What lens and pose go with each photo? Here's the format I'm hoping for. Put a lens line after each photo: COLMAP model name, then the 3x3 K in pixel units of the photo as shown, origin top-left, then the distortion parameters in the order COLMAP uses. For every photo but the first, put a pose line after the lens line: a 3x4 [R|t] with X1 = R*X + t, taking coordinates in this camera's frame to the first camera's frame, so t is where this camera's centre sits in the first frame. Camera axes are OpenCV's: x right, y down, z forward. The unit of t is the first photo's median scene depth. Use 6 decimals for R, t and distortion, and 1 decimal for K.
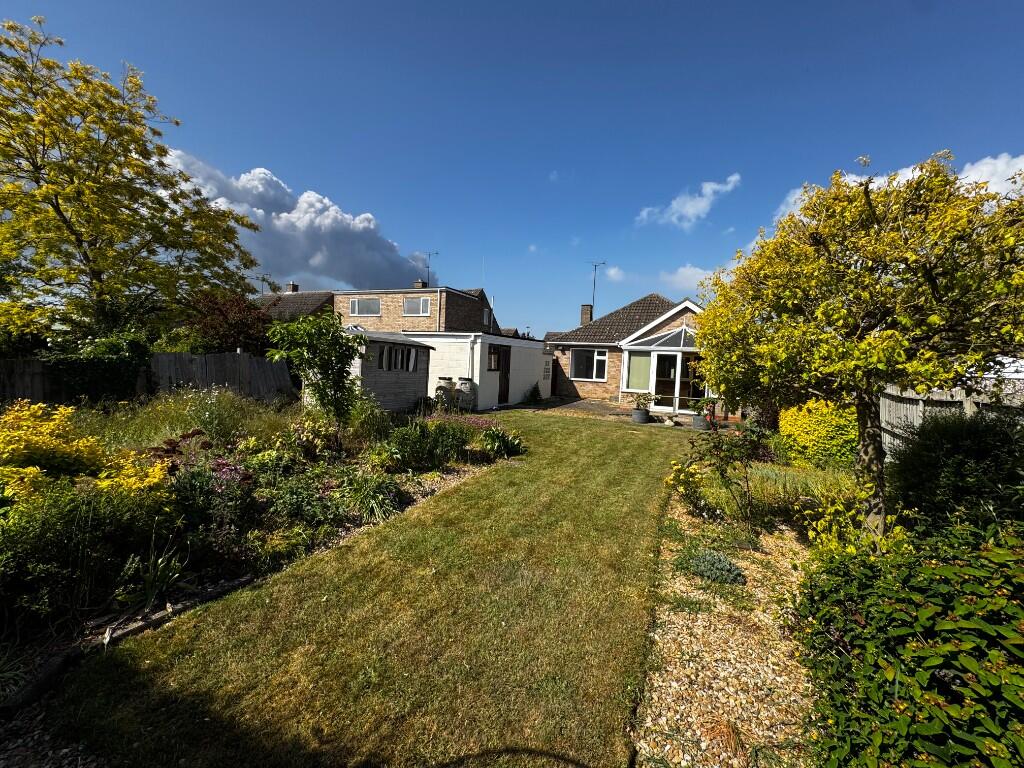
lens RADIAL K [[404.6, 0, 515.2], [0, 404.6, 381.5], [0, 0, 1]] dist [-0.016604, -0.000017]
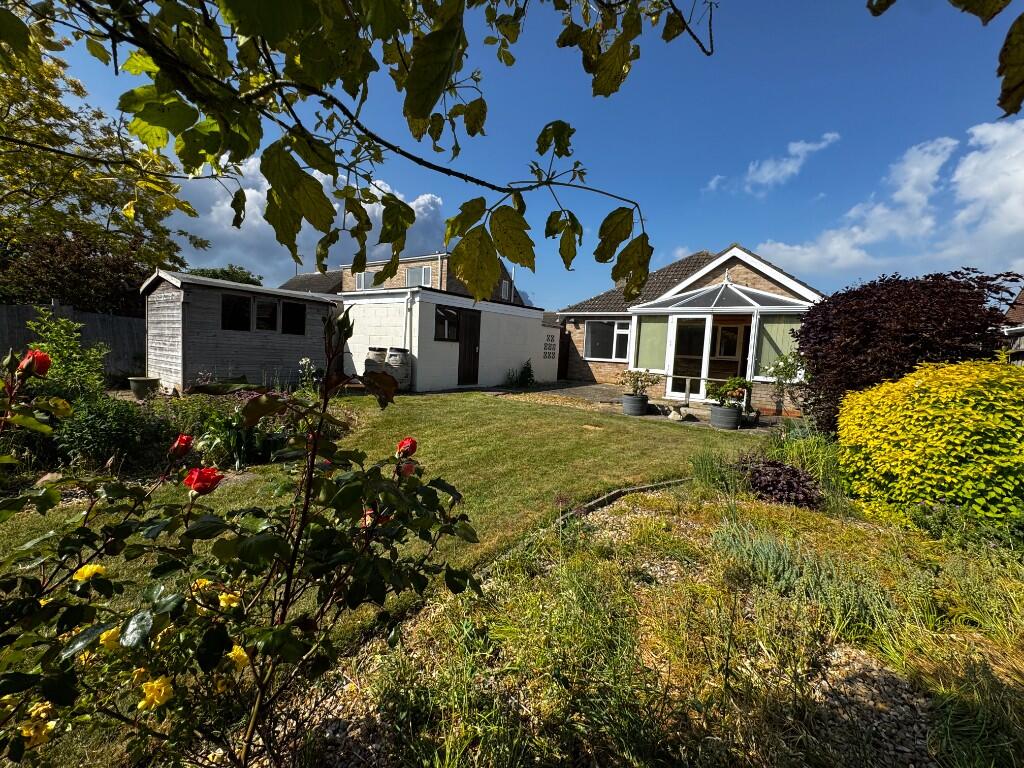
lens RADIAL K [[410.6, 0, 513.1], [0, 410.6, 378.6], [0, 0, 1]] dist [-0.042016, 0.011421]
pose [[0.985302, 0.015105, -0.170153, 0.192048], [-0.011788, 0.999721, 0.020487, 0.025741], [0.170415, -0.018180, 0.985205, 0.247765]]
